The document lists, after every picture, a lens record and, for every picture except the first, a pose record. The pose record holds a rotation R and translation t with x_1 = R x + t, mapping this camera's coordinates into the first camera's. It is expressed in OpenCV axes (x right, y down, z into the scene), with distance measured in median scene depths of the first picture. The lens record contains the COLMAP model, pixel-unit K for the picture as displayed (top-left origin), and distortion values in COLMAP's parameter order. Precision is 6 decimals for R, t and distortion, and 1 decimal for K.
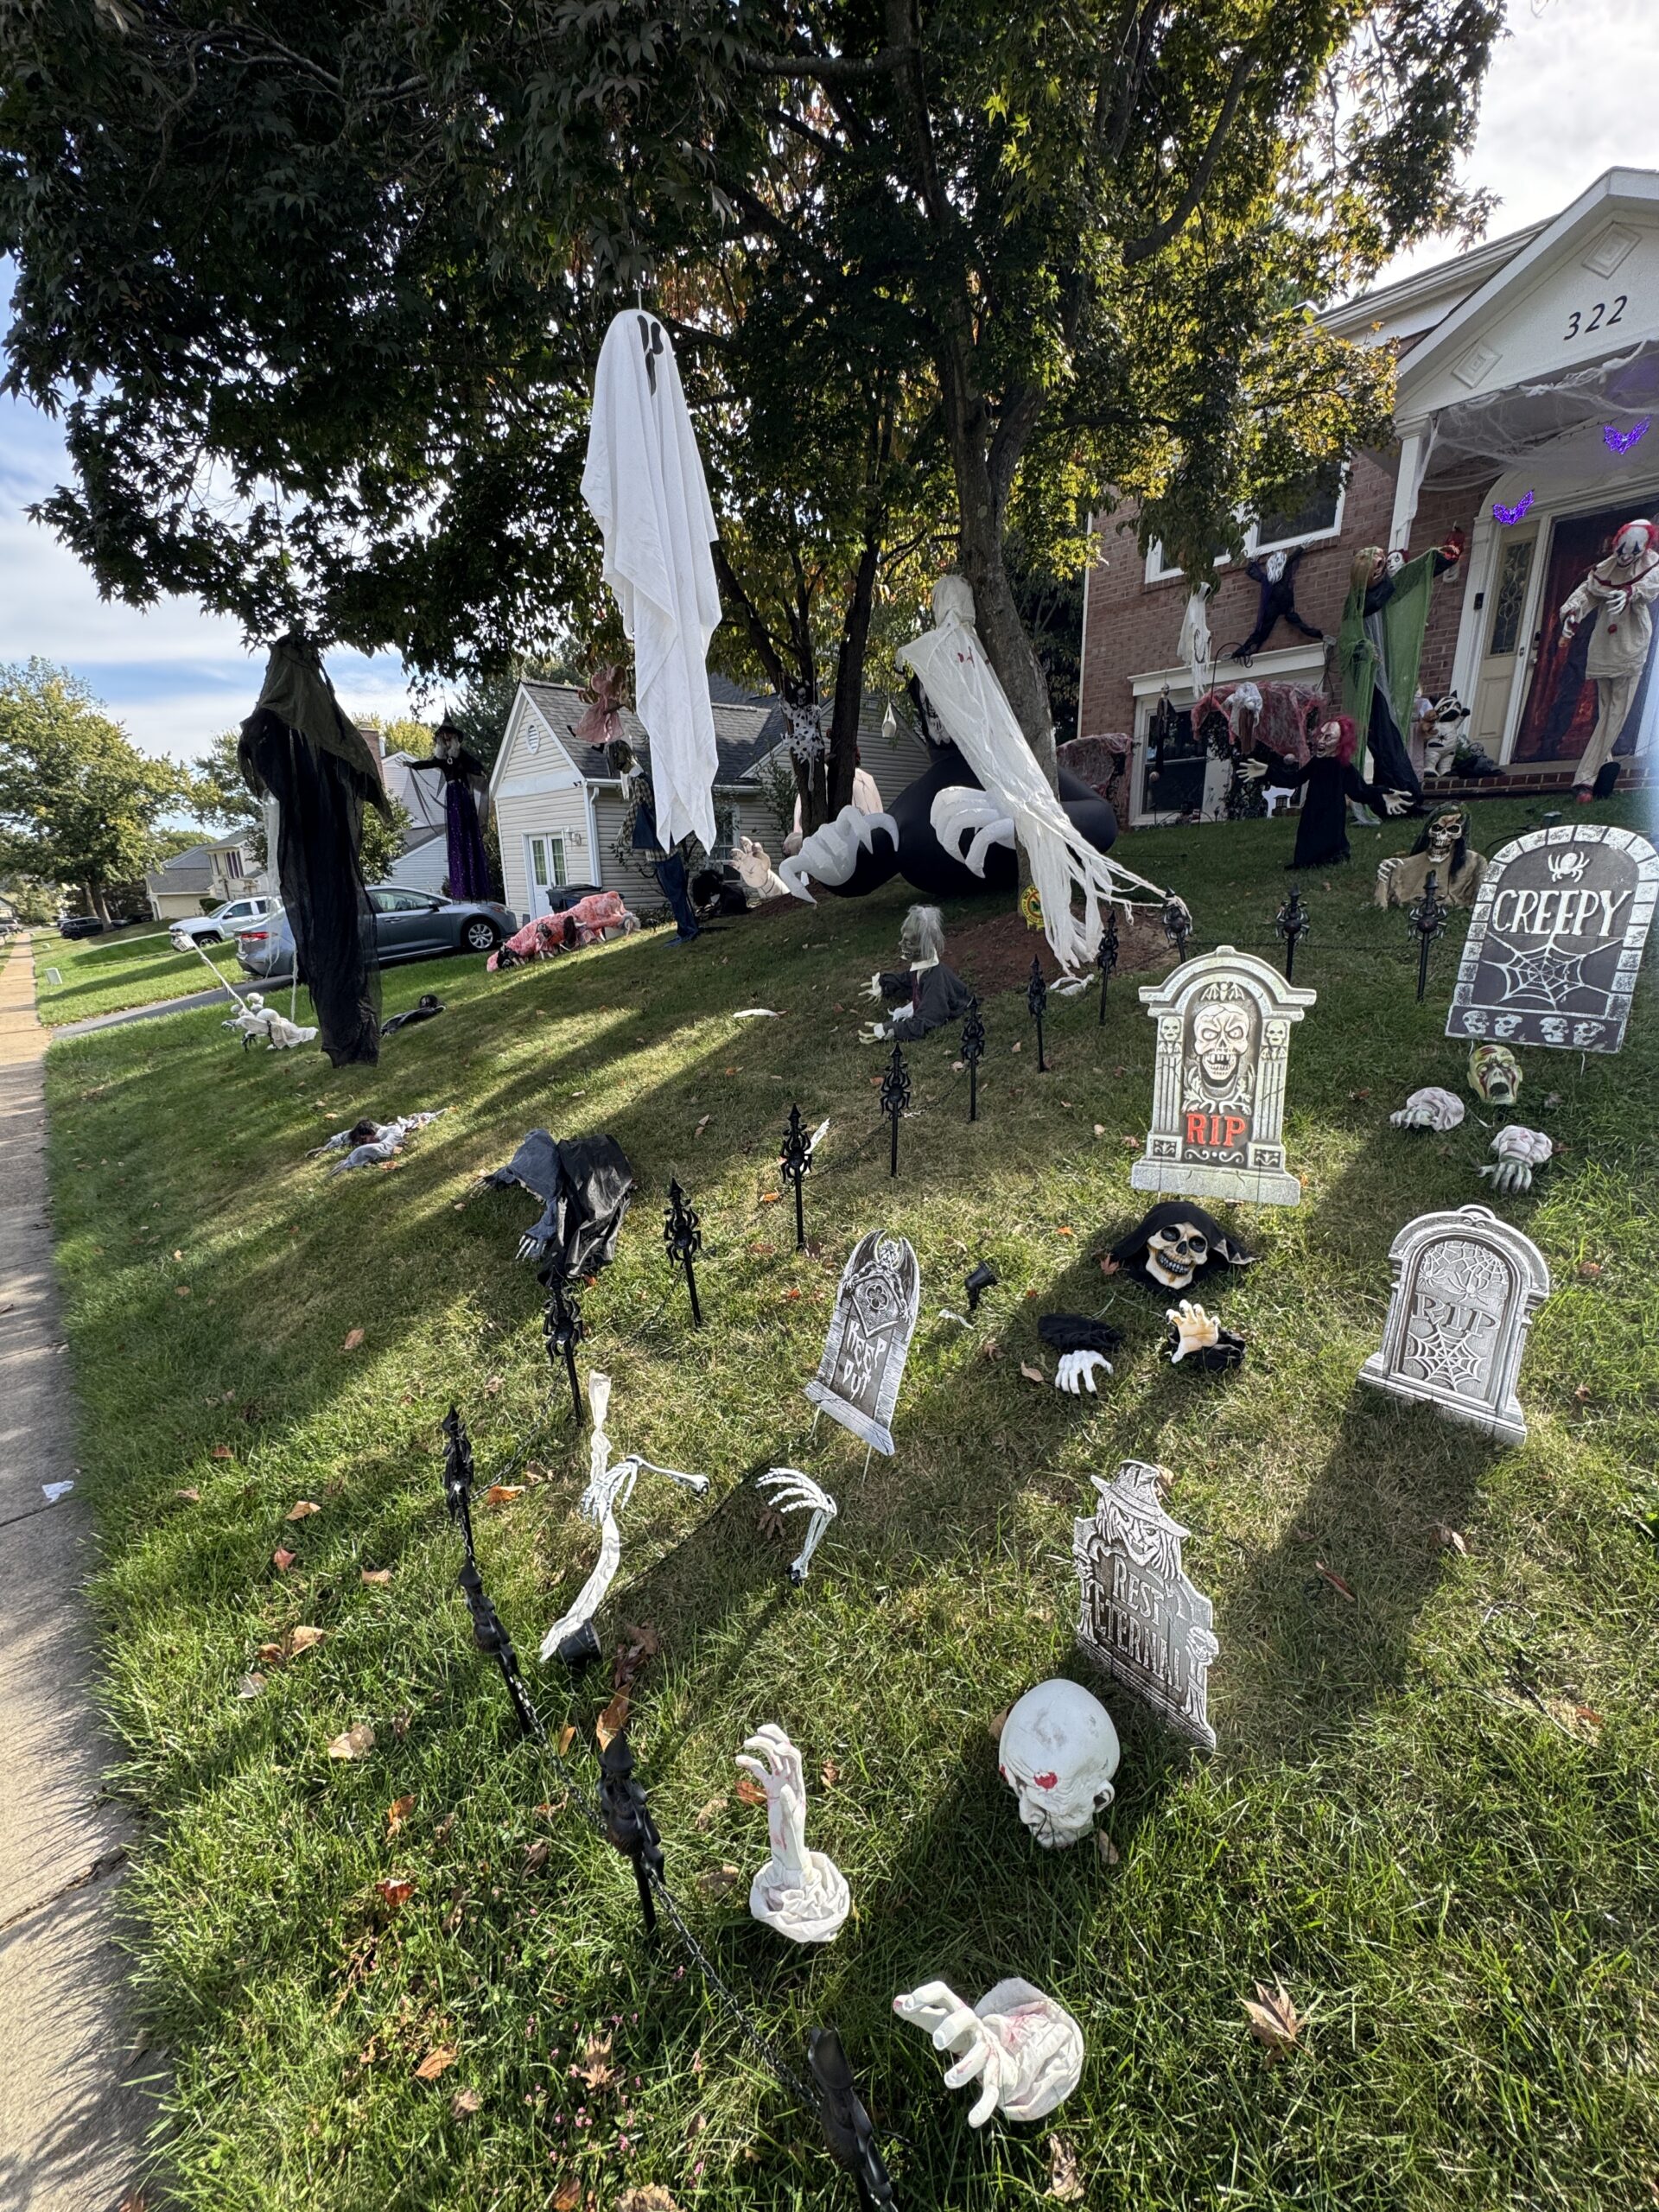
lens RADIAL K [[882.6, 0, 829.5], [0, 882.6, 1106.0], [0, 0, 1]] dist [-0.000850, -0.000279]
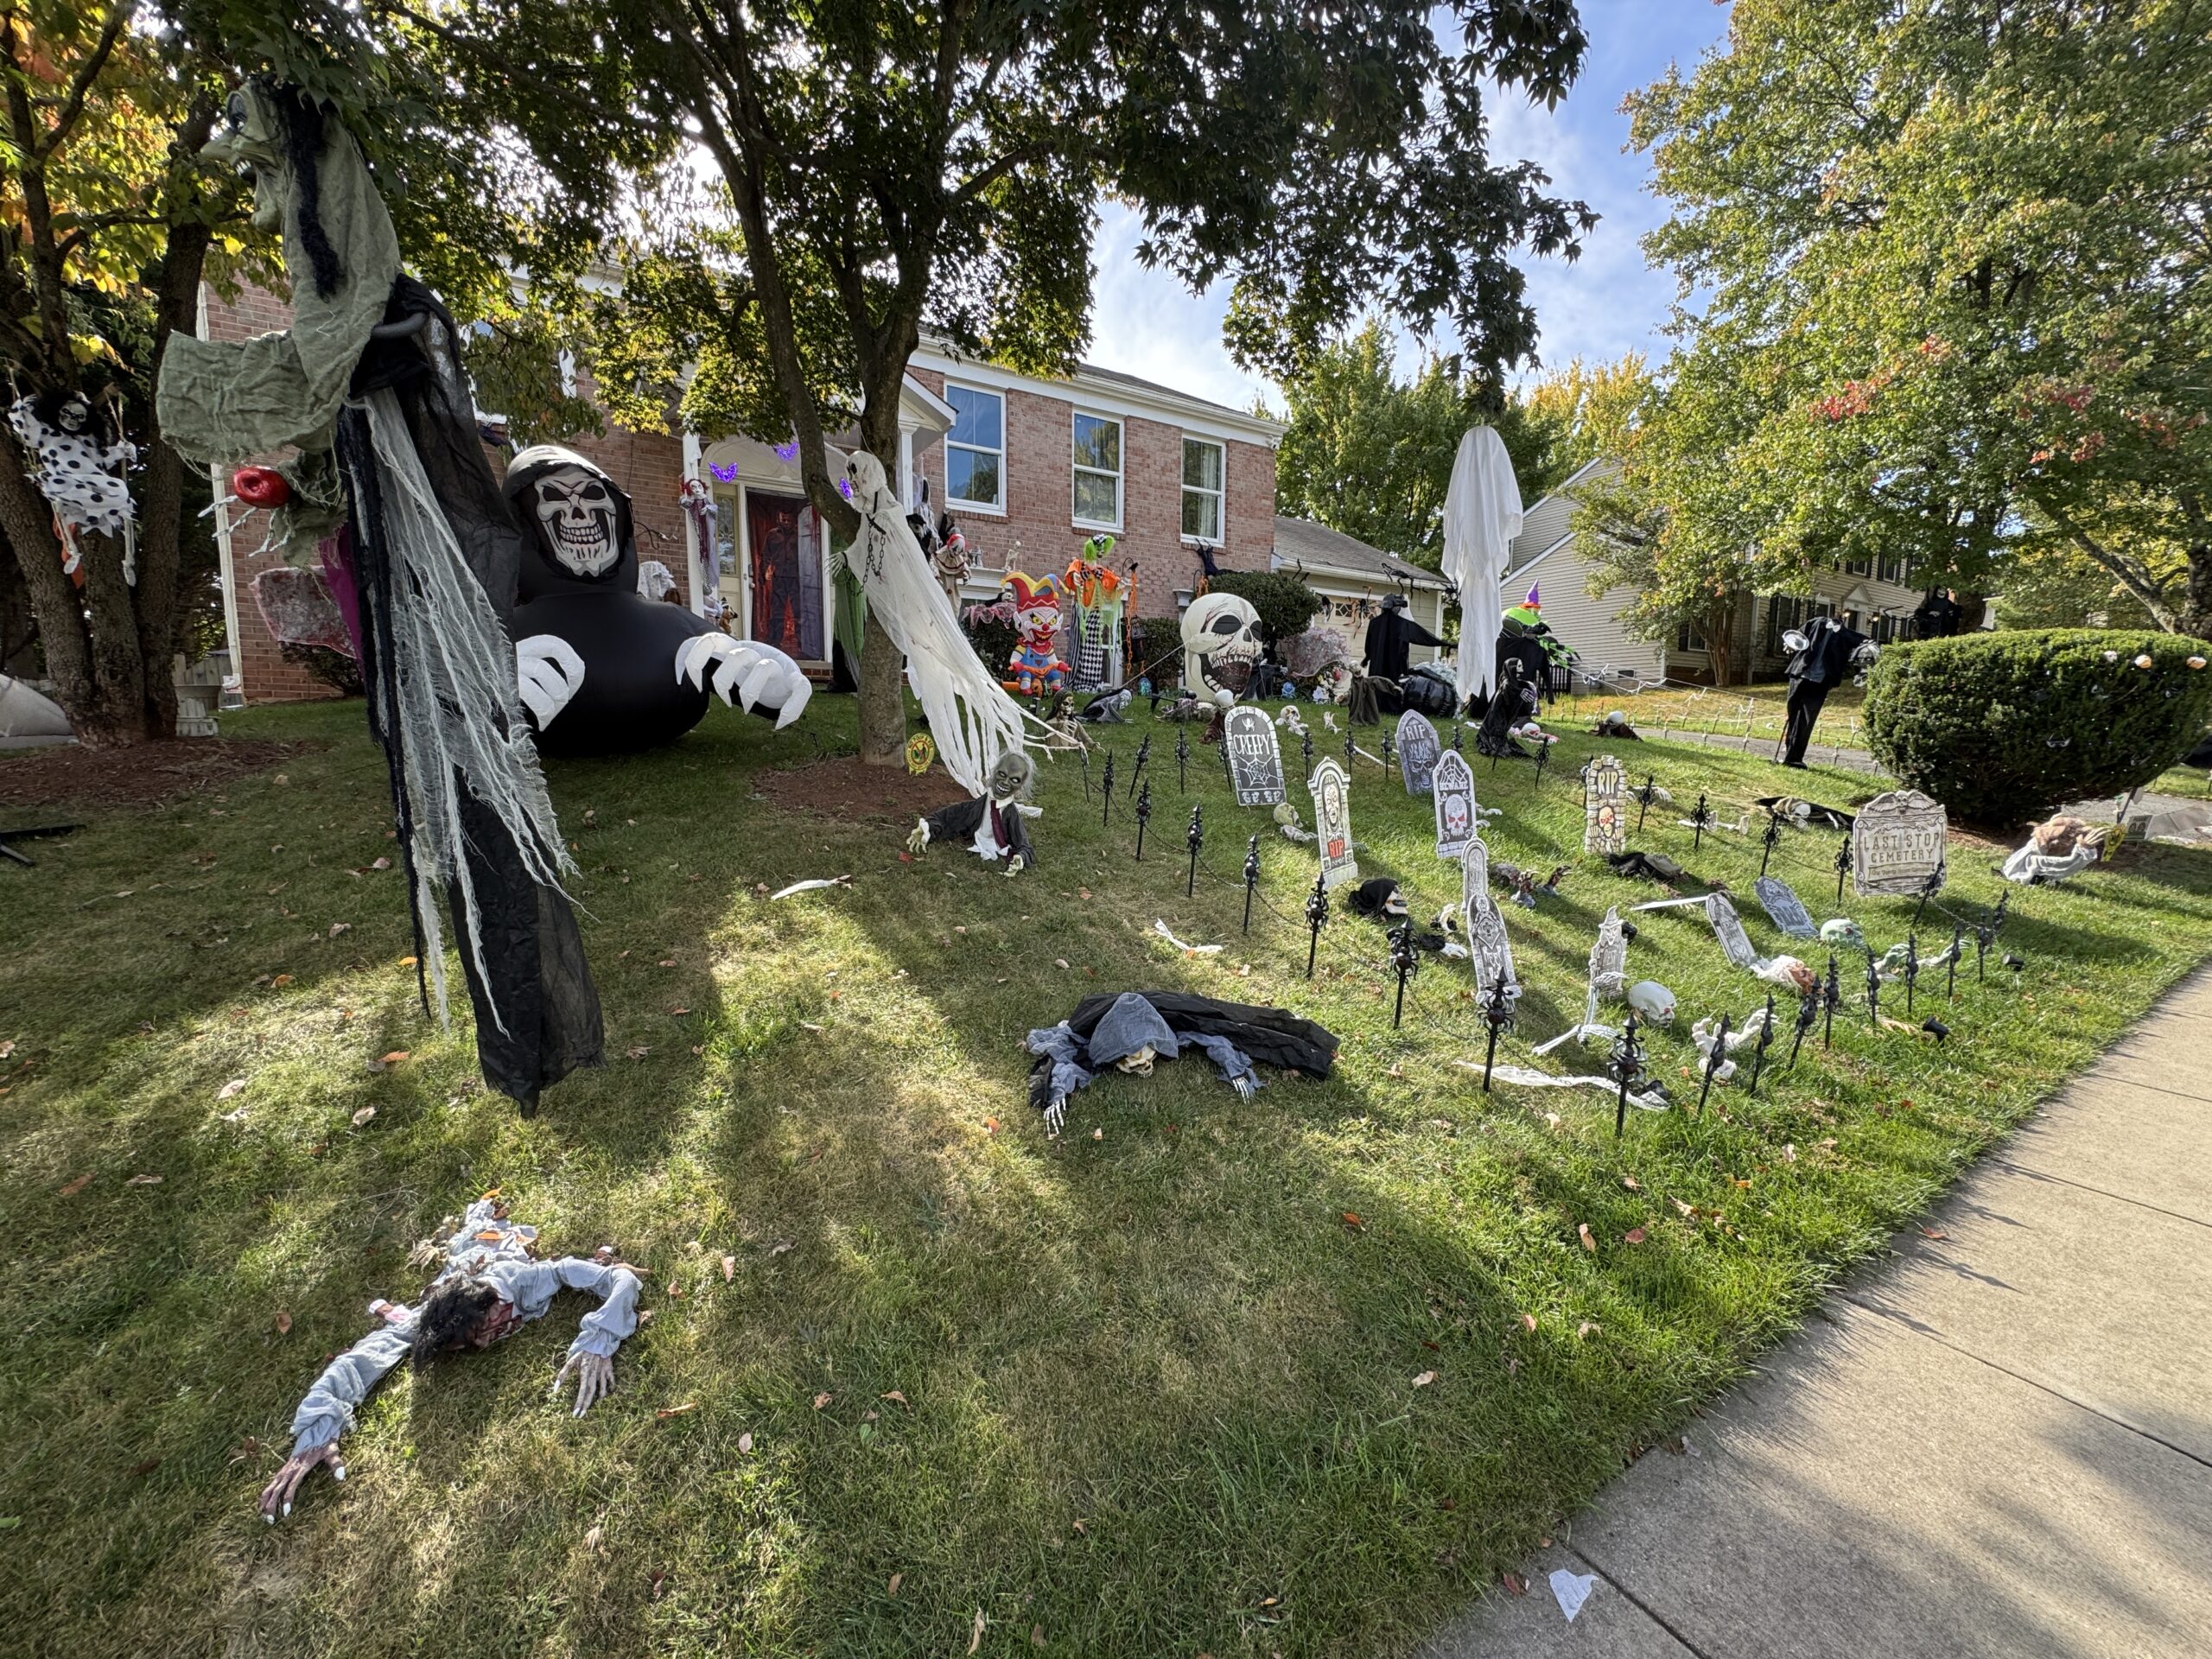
lens RADIAL K [[882.6, 0, 1106.0], [0, 882.6, 829.5], [0, 0, 1]] dist [-0.000850, -0.000279]
pose [[0.173547, -0.091505, 0.980565, -1.144902], [0.255308, 0.965815, 0.044942, -0.169636], [-0.951157, 0.242547, 0.190976, 0.800494]]
